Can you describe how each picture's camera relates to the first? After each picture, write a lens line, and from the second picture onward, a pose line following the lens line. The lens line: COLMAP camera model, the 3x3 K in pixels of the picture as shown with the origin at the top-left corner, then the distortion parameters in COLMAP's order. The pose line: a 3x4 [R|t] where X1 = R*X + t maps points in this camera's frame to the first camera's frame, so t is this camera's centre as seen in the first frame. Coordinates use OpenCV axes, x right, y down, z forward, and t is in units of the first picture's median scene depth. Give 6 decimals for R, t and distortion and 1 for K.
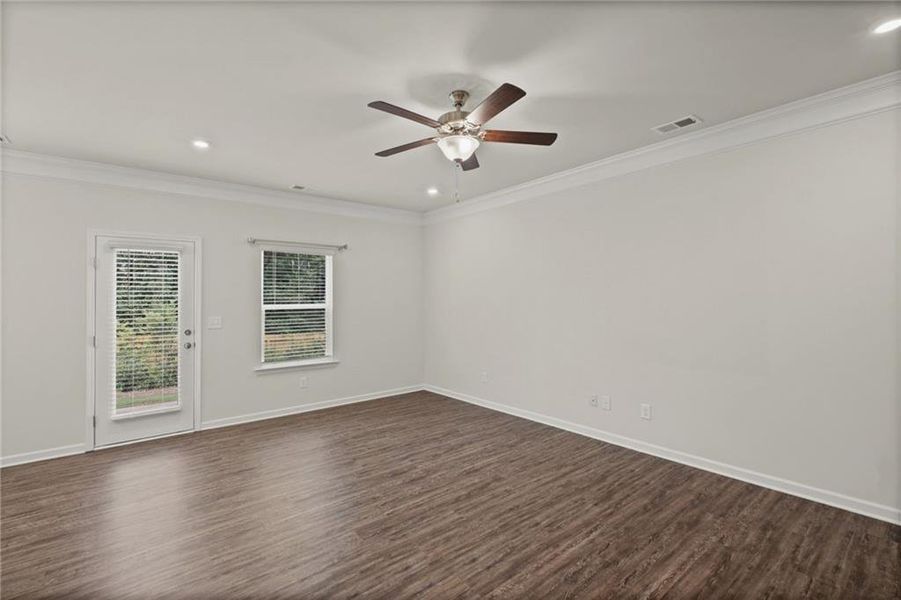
lens RADIAL K [[396.3, 0, 452.0], [0, 396.3, 291.0], [0, 0, 1]] dist [-0.008771, -0.000470]
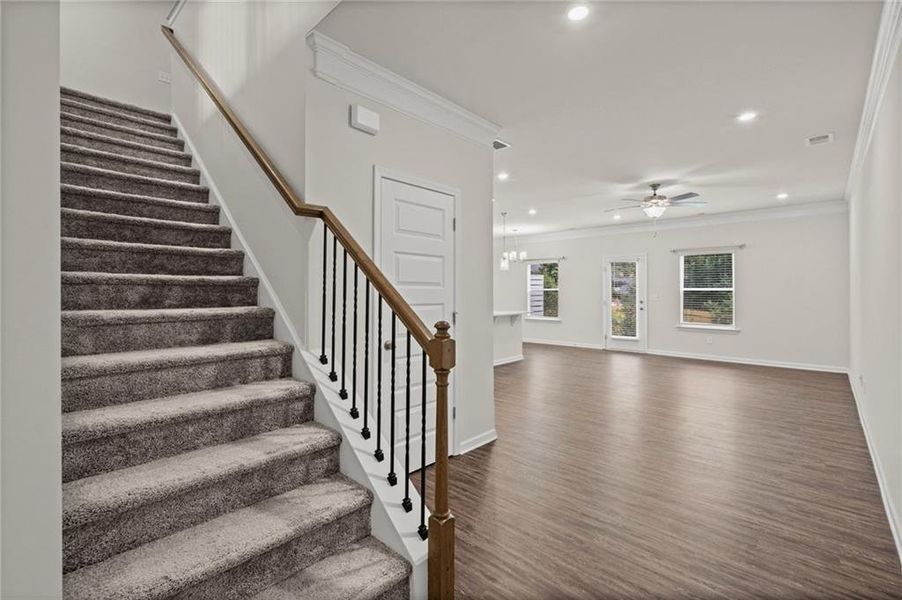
lens RADIAL K [[403.8, 0, 447.3], [0, 403.8, 290.0], [0, 0, 1]] dist [-0.001758, -0.000304]
pose [[0.129473, 0.011398, -0.991517, 1.352298], [0.026626, 0.999533, 0.014967, -0.012311], [0.991225, -0.028338, 0.129109, -0.244990]]
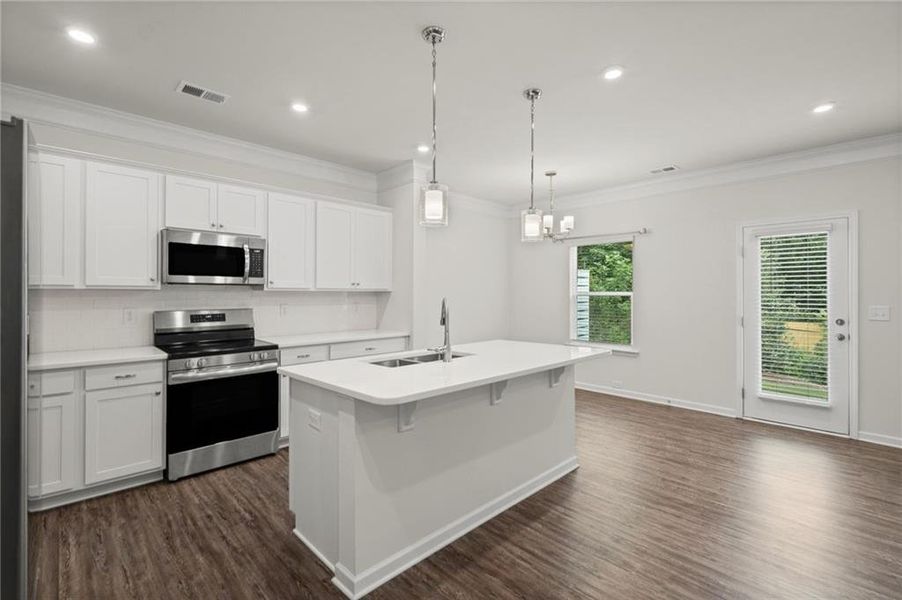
lens RADIAL K [[403.8, 0, 447.3], [0, 403.8, 290.0], [0, 0, 1]] dist [-0.001758, -0.000304]
pose [[0.079956, 0.004662, -0.996787, 0.170582], [0.018476, 0.999810, 0.006158, 0.013750], [0.996627, -0.018909, 0.079855, 0.069434]]
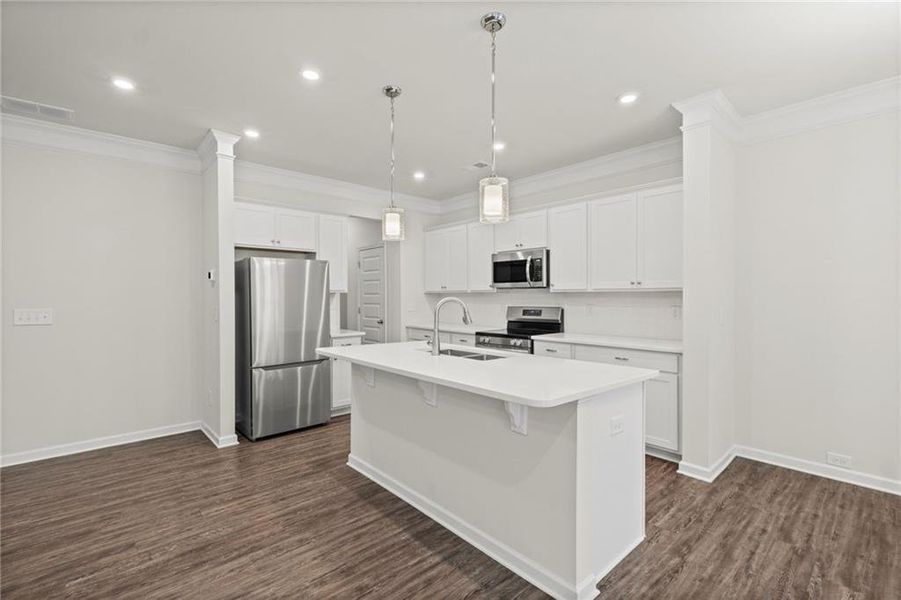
lens RADIAL K [[403.4, 0, 446.8], [0, 403.4, 290.0], [0, 0, 1]] dist [-0.001758, -0.000304]
pose [[-0.998994, 0.017225, -0.041402, -0.482118], [0.018589, 0.999289, -0.032787, 0.039973], [0.040808, -0.033524, -0.998604, 0.860528]]
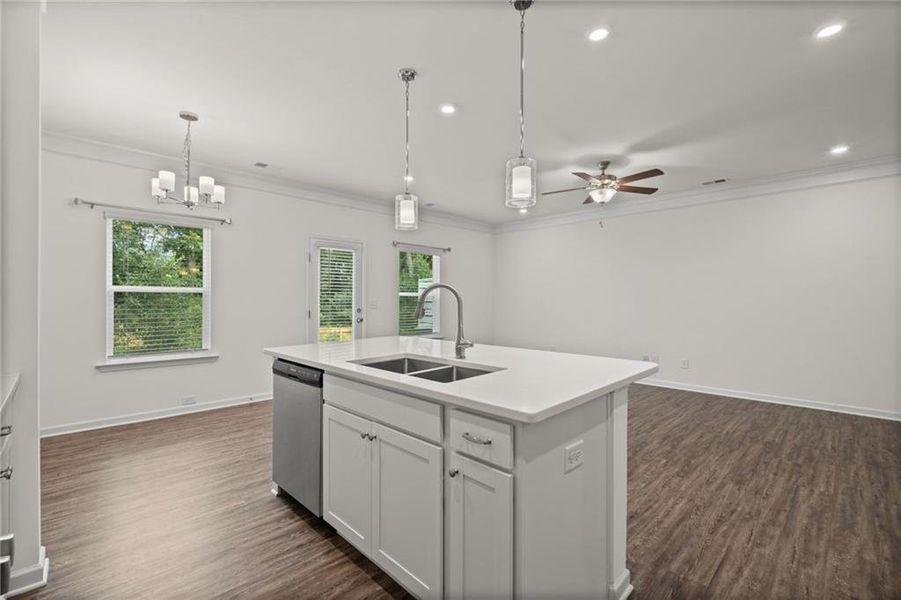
lens RADIAL K [[398.9, 0, 450.5], [0, 398.9, 300.0], [0, 0, 1]] dist [0.001422, 0.000235]
pose [[0.994501, 0.016657, 0.103395, -0.562356], [-0.018986, 0.999587, 0.021589, 0.038213], [-0.102992, -0.023434, 0.994406, -0.438596]]
